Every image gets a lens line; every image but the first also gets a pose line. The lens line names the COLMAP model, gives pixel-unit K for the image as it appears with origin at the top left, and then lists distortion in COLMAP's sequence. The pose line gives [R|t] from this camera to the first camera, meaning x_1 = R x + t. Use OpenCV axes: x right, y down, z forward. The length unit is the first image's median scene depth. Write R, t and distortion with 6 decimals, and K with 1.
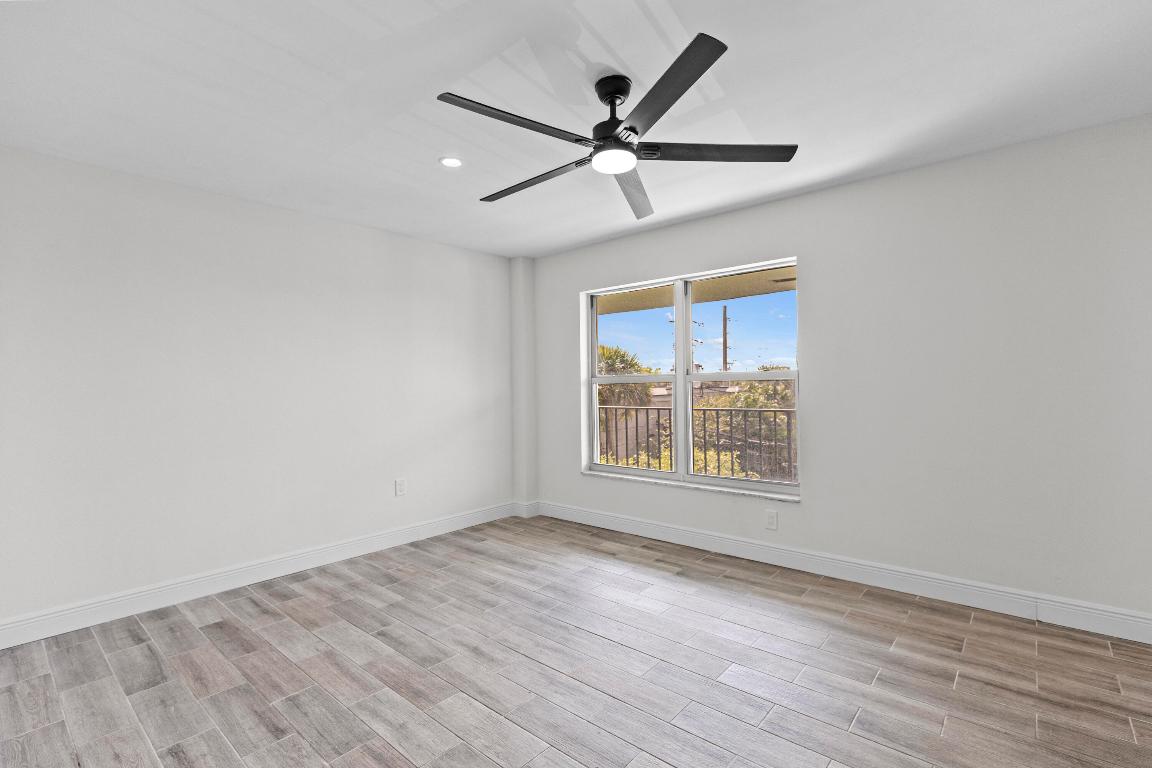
lens RADIAL K [[520.2, 0, 581.1], [0, 520.2, 384.6], [0, 0, 1]] dist [0.002485, -0.002213]
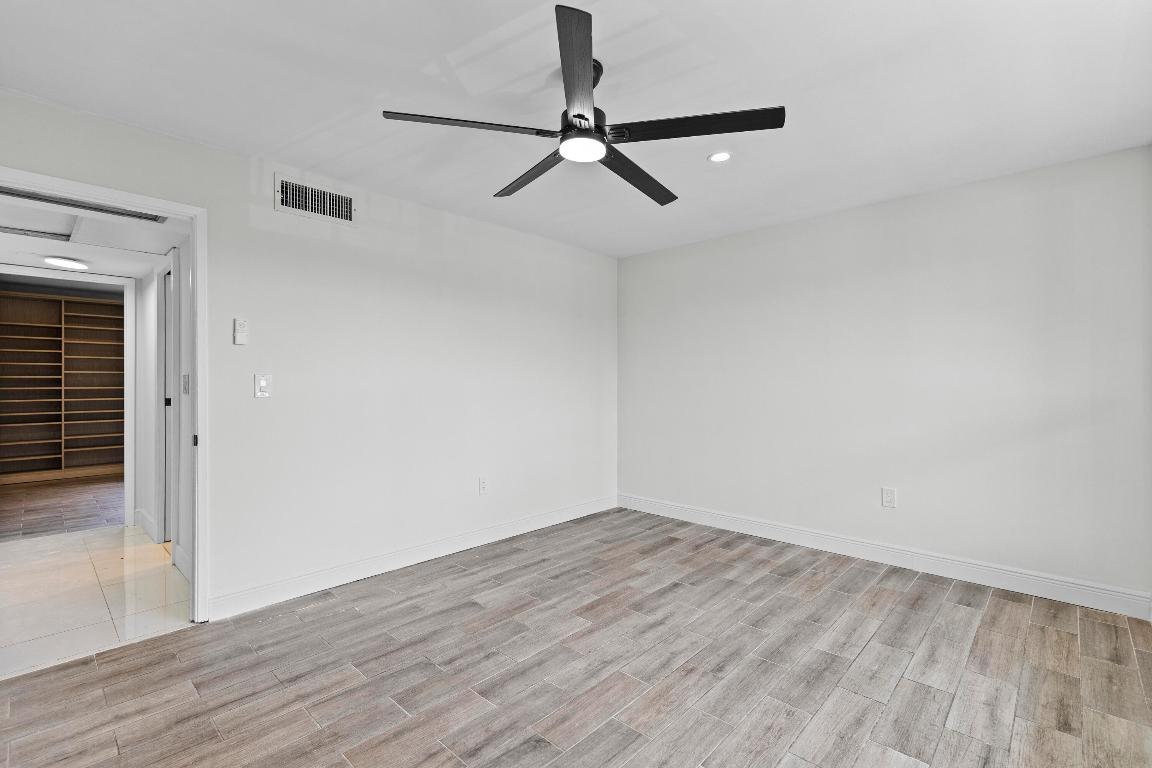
lens RADIAL K [[520.2, 0, 581.0], [0, 520.2, 382.4], [0, 0, 1]] dist [0.002485, -0.002213]
pose [[-0.039341, 0.016165, -0.999095, 0.771254], [0.001263, 0.999869, 0.016128, -0.010202], [0.999225, -0.000627, -0.039356, 0.772800]]
